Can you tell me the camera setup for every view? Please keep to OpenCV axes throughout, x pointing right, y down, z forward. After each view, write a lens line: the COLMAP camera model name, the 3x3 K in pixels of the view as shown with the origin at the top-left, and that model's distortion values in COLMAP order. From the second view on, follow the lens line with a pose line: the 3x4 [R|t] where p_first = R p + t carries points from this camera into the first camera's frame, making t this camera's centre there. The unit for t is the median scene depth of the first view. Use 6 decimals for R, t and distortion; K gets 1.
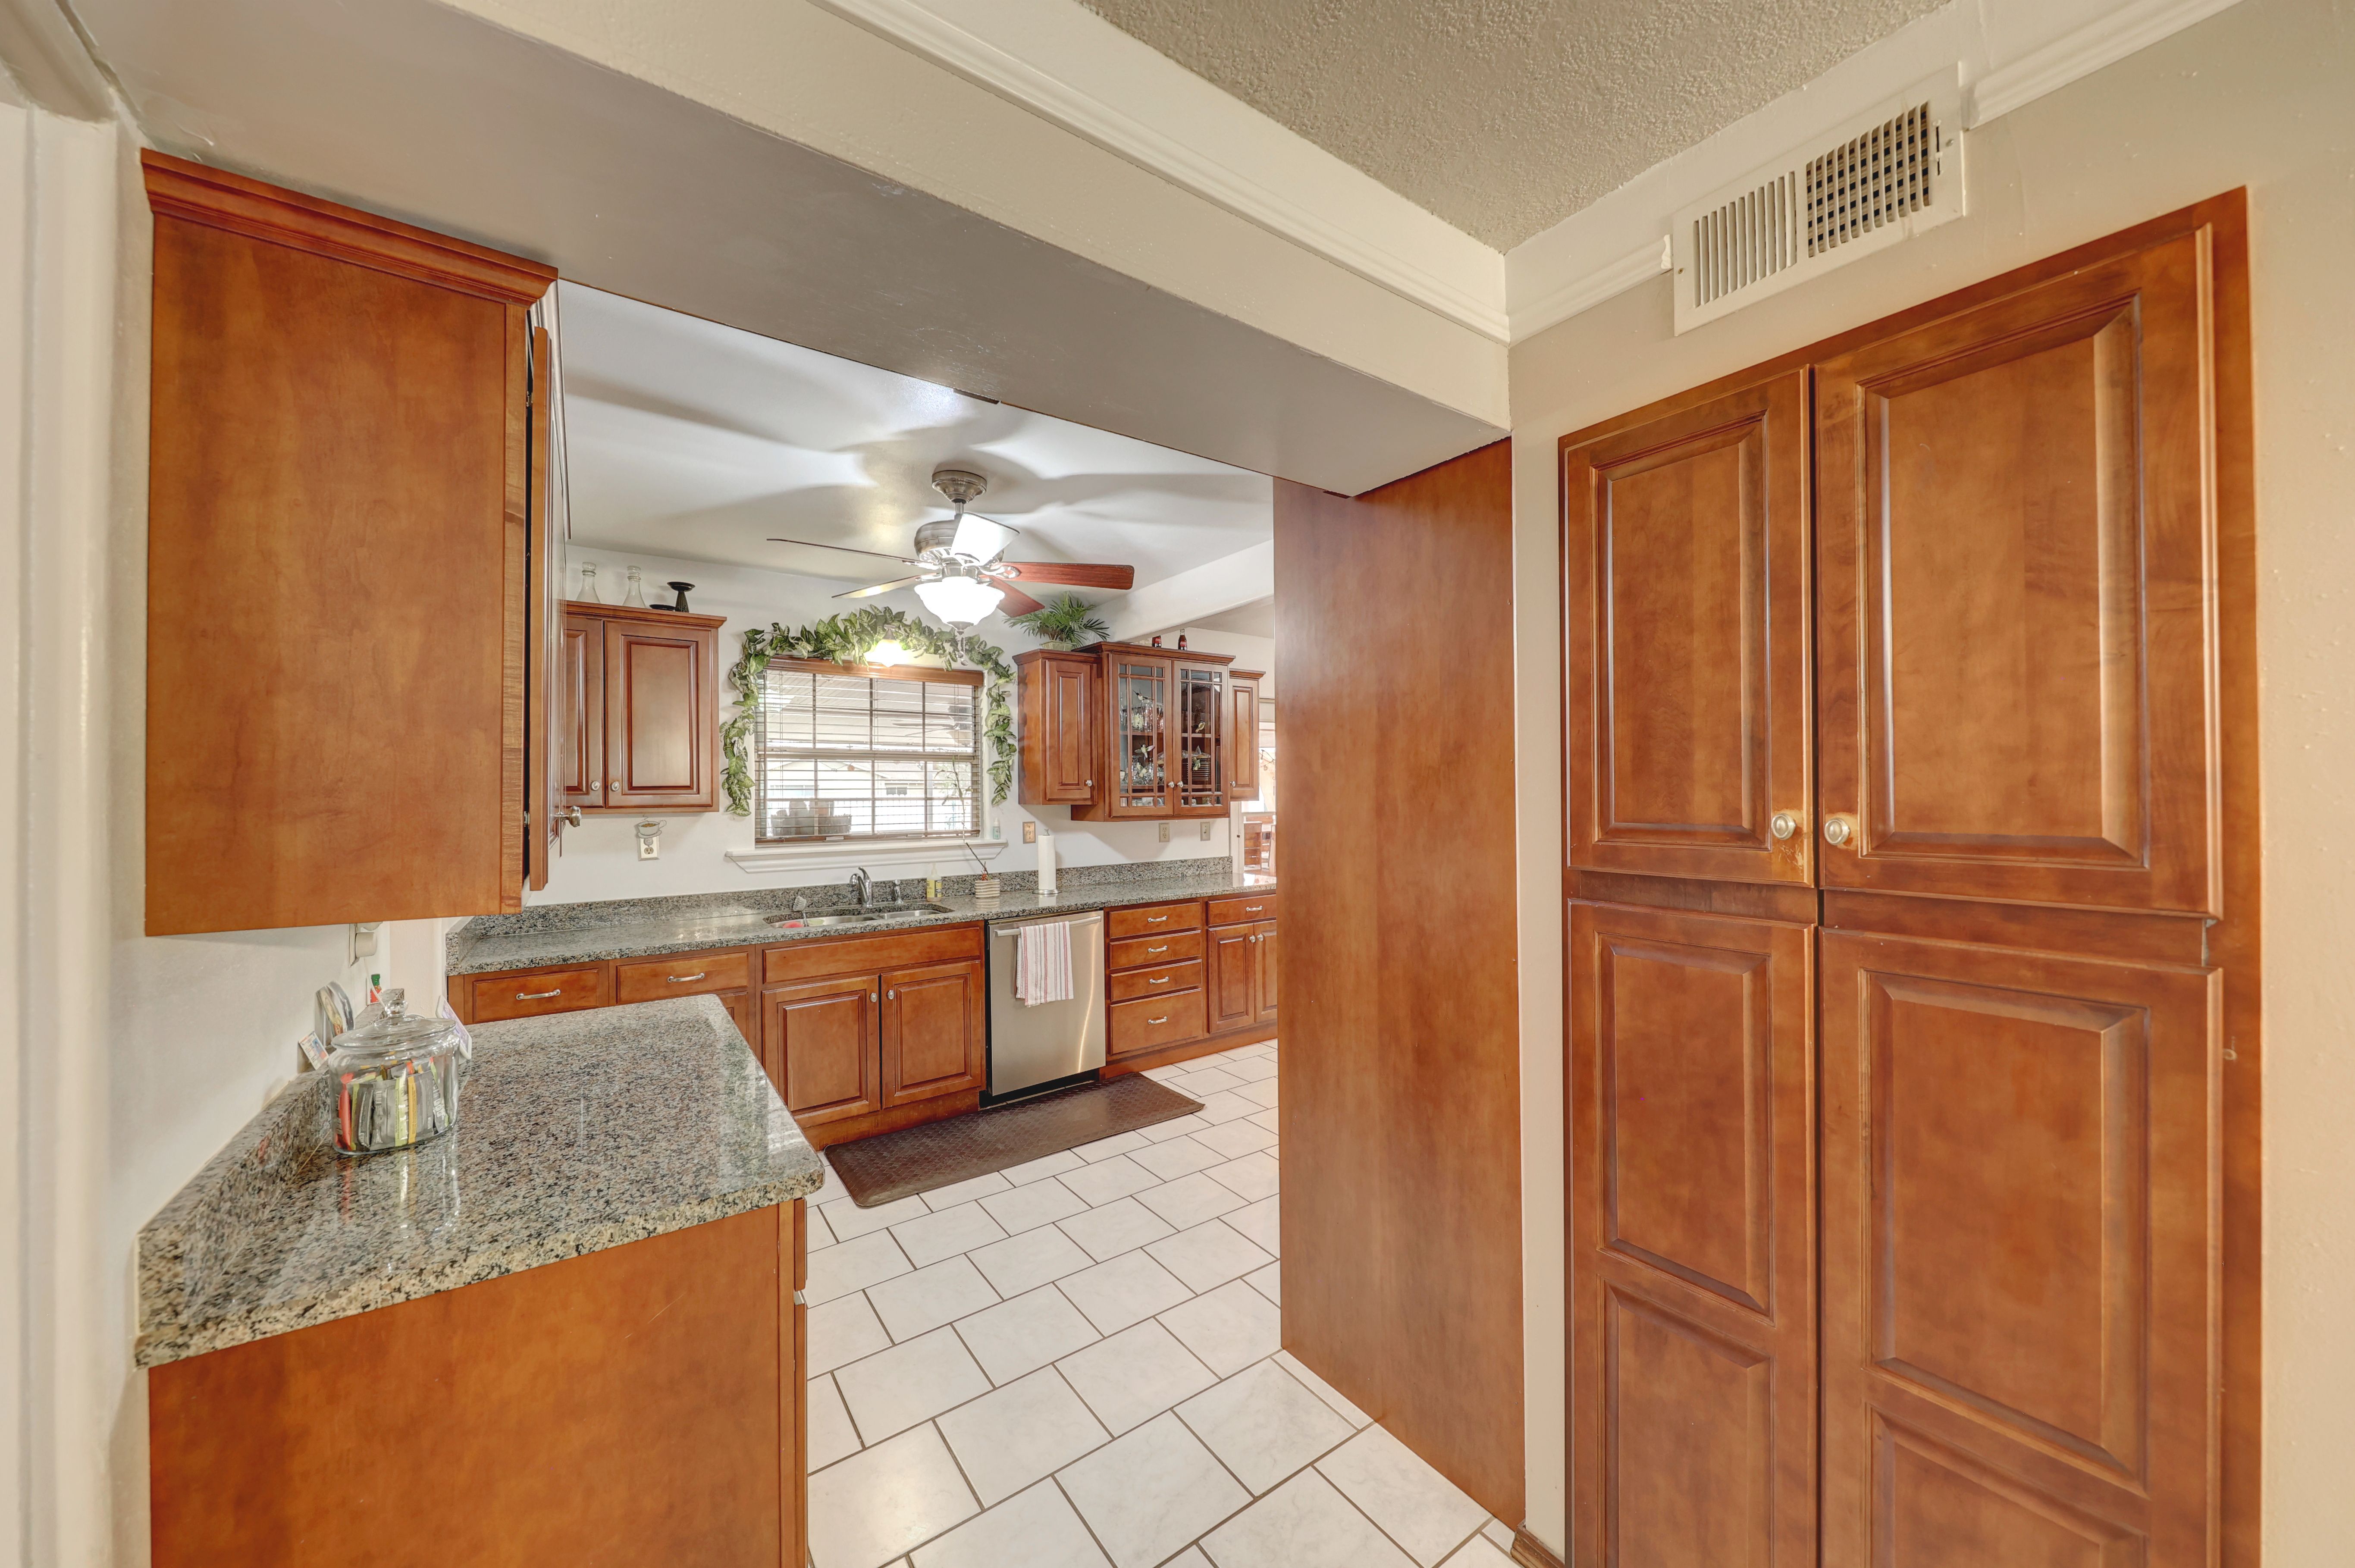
lens RADIAL K [[823.0, 0, 1164.8], [0, 823.0, 785.7], [0, 0, 1]] dist [-0.005641, -0.000051]
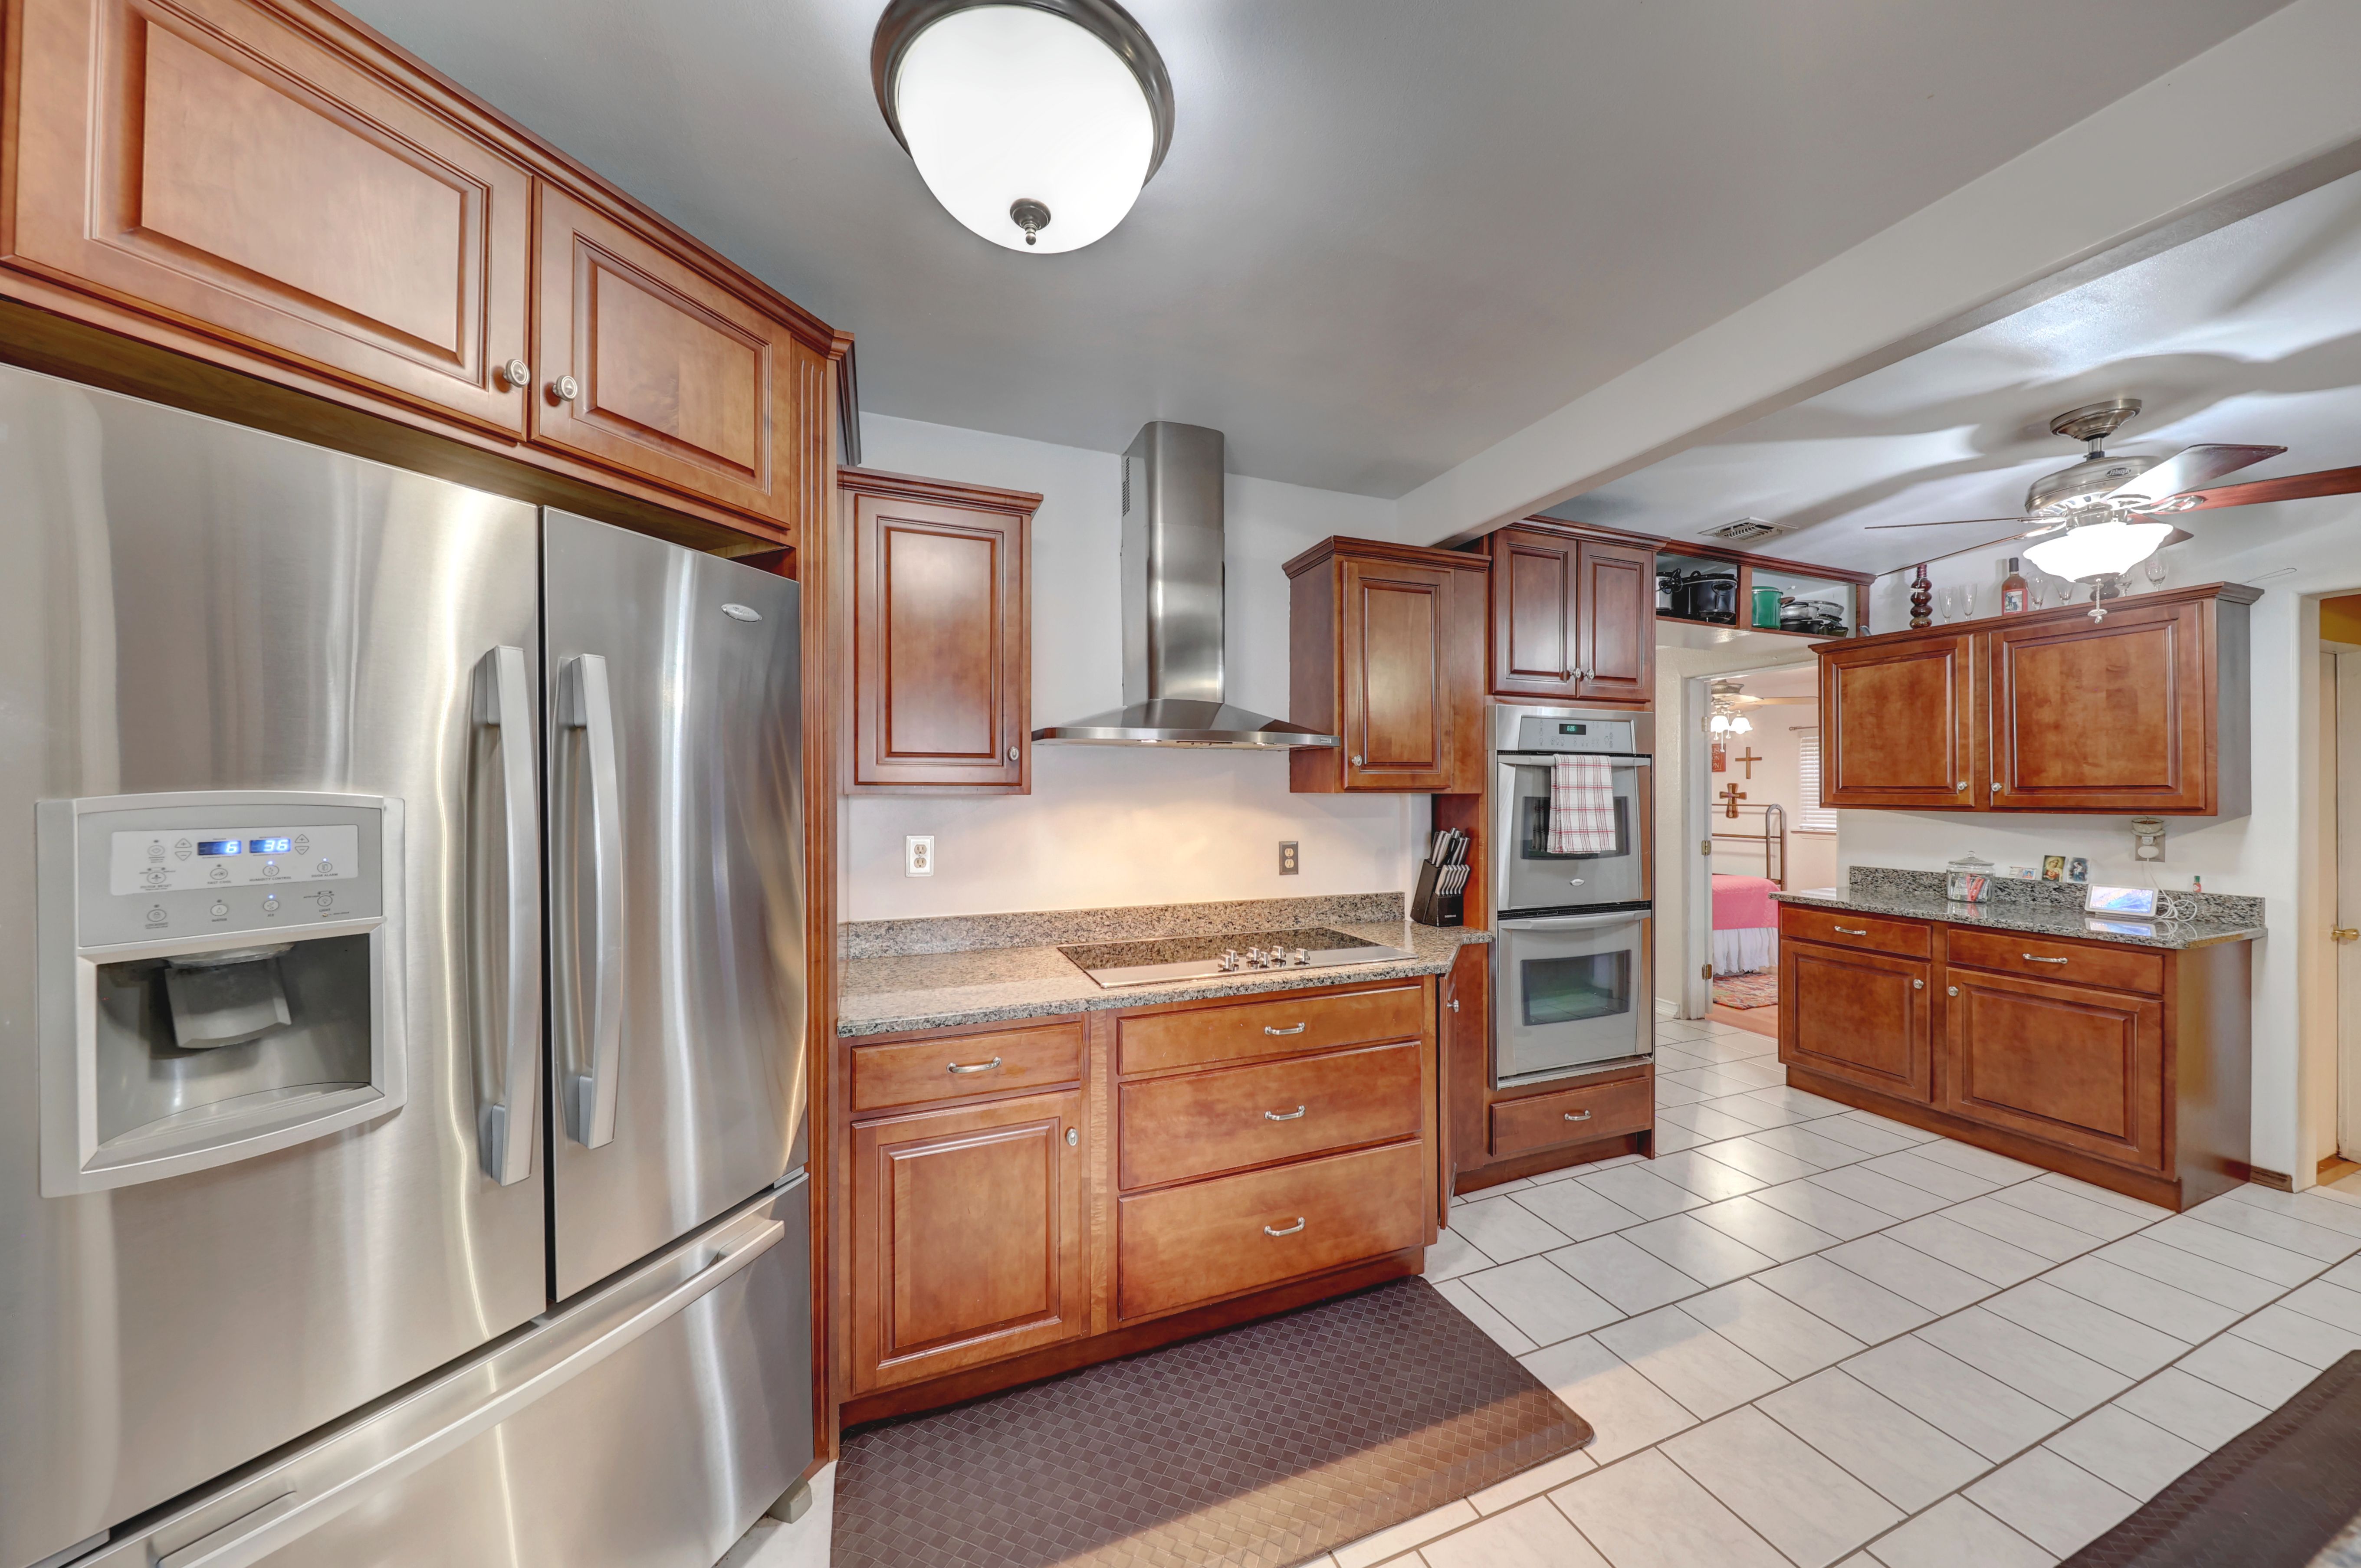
lens RADIAL K [[776.1, 0, 1192.1], [0, 776.1, 786.7], [0, 0, 1]] dist [-0.000266, -0.000093]
pose [[-0.973071, 0.010897, 0.230246, 0.353119], [0.008390, 0.999894, -0.011865, 0.019378], [-0.230351, -0.009614, -0.973060, 1.446597]]
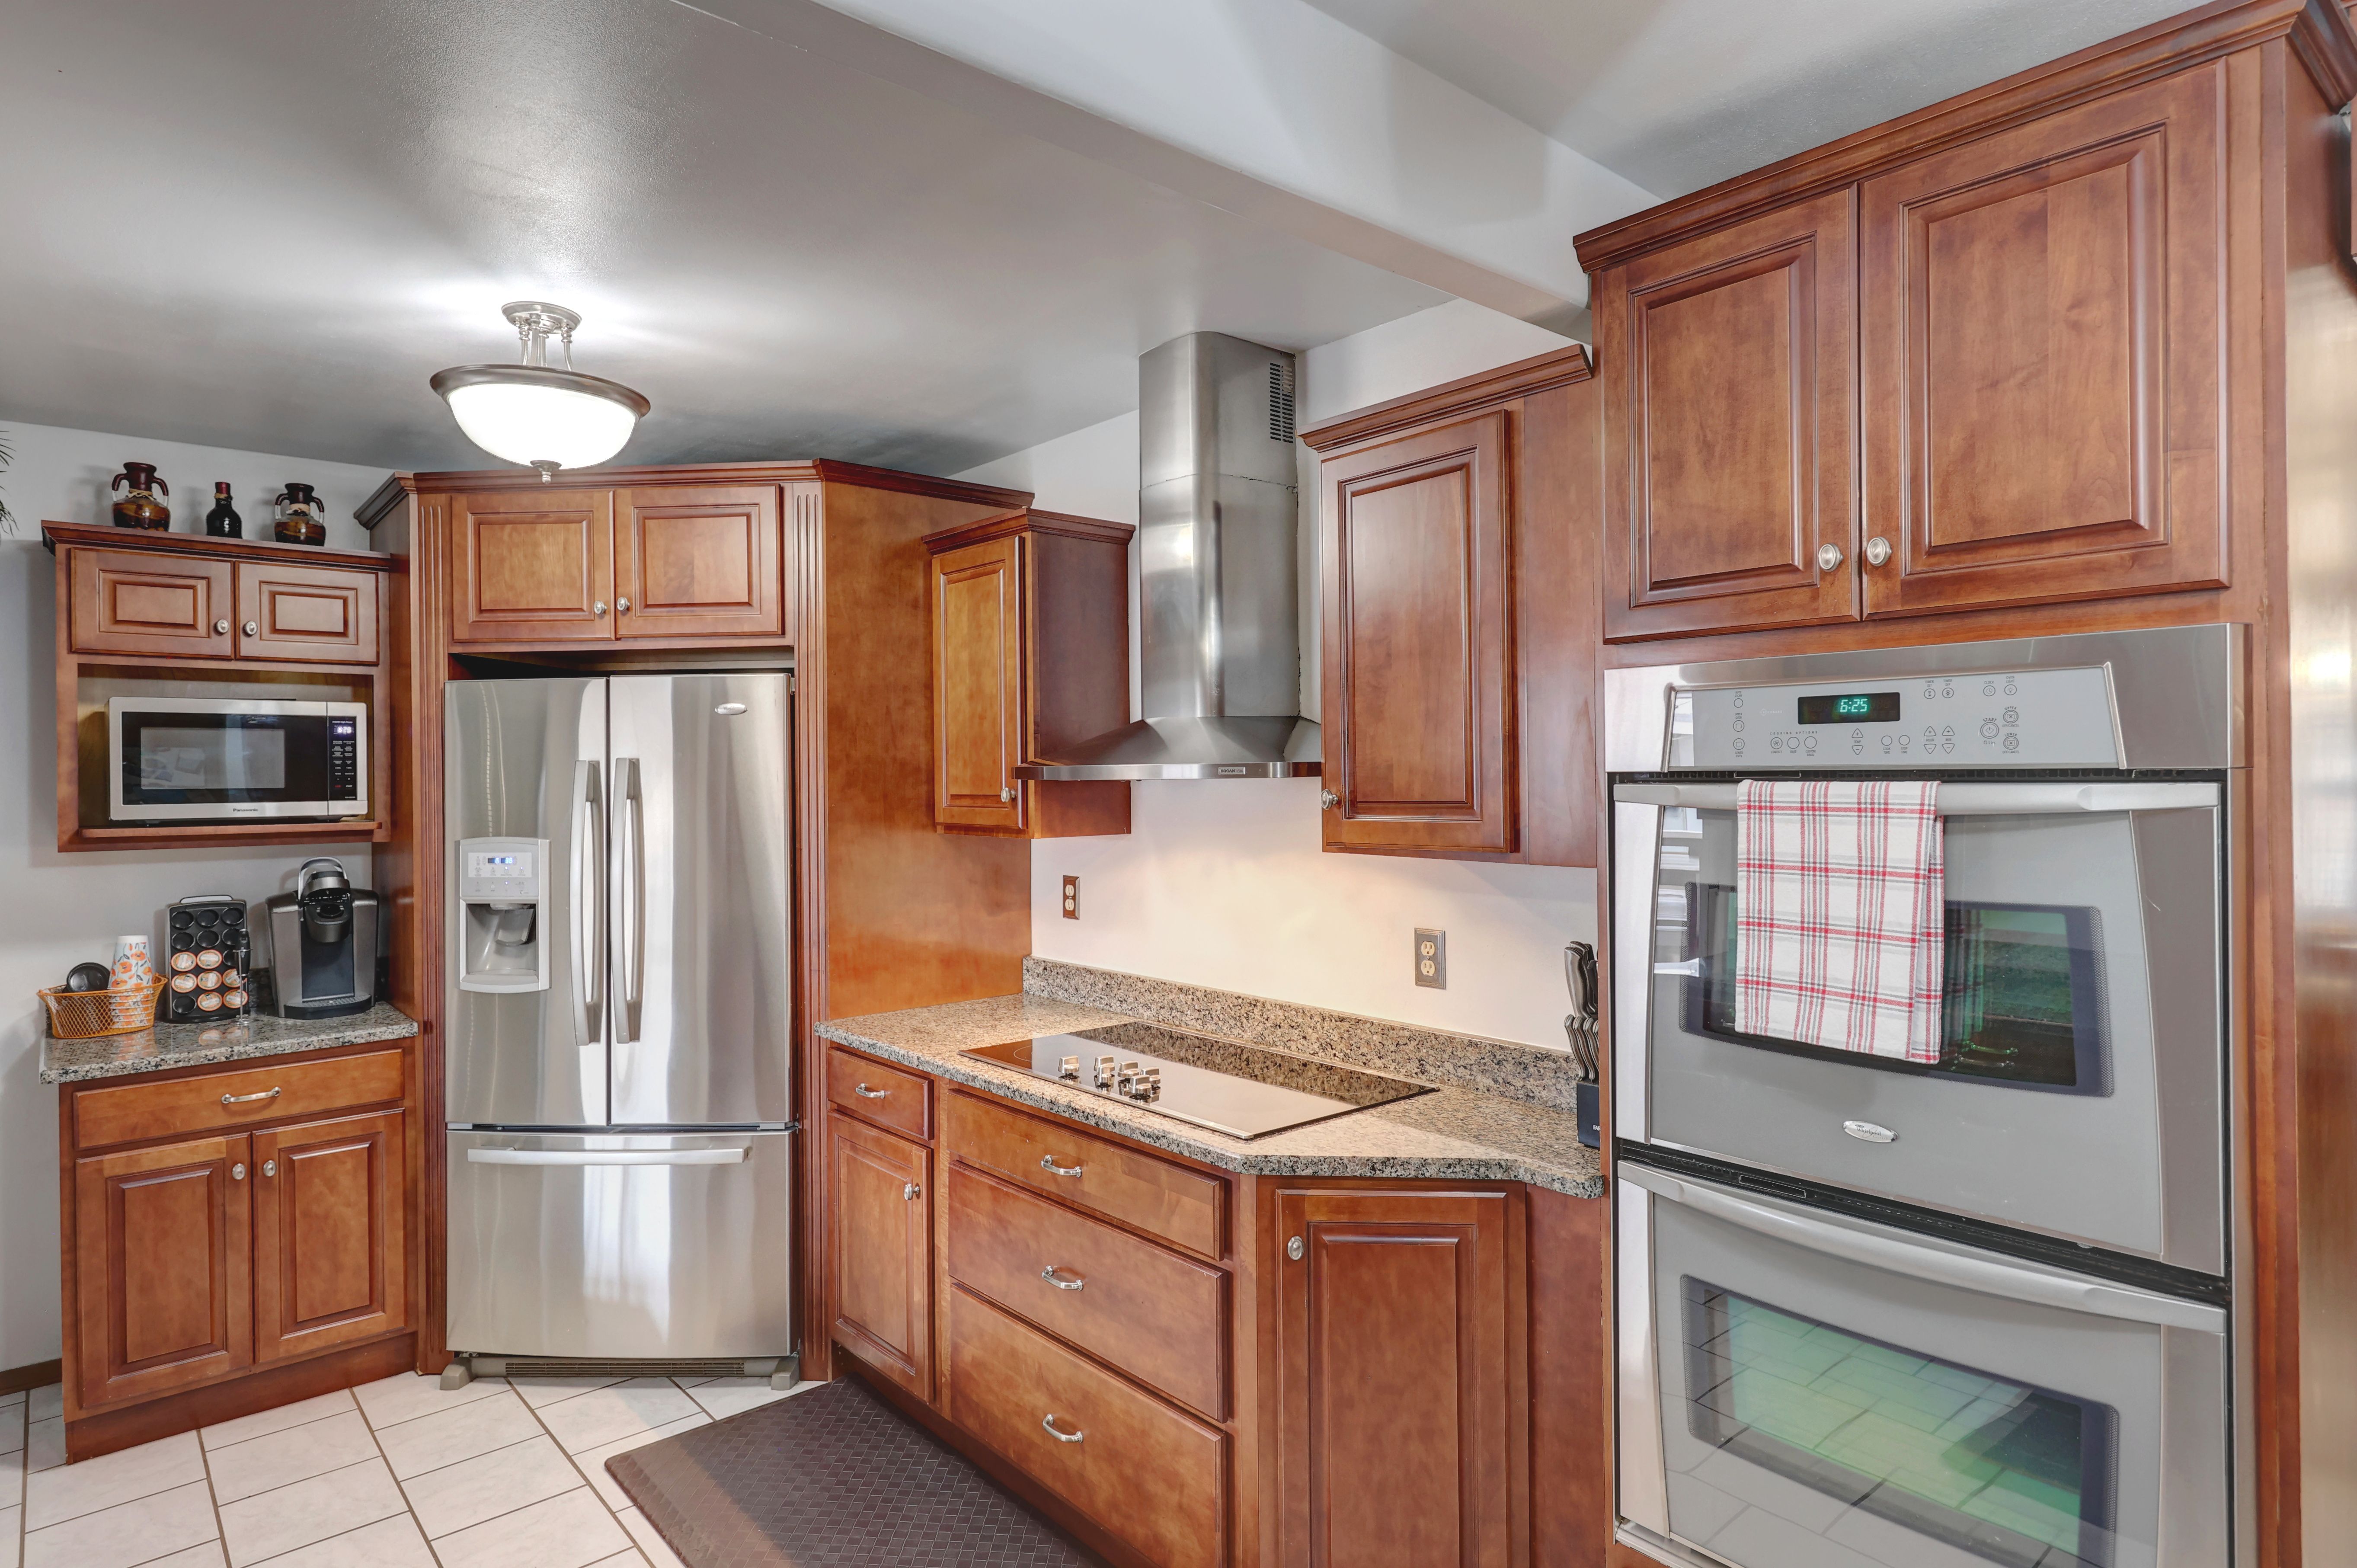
lens RADIAL K [[1296.8, 0, 1192.1], [0, 1296.8, 777.4], [0, 0, 1]] dist [0.013683, -0.004335]
pose [[-0.106582, 0.010385, 0.994250, -0.254477], [0.004435, 0.999940, -0.009969, -0.013617], [-0.994294, 0.003347, -0.106622, 0.920349]]
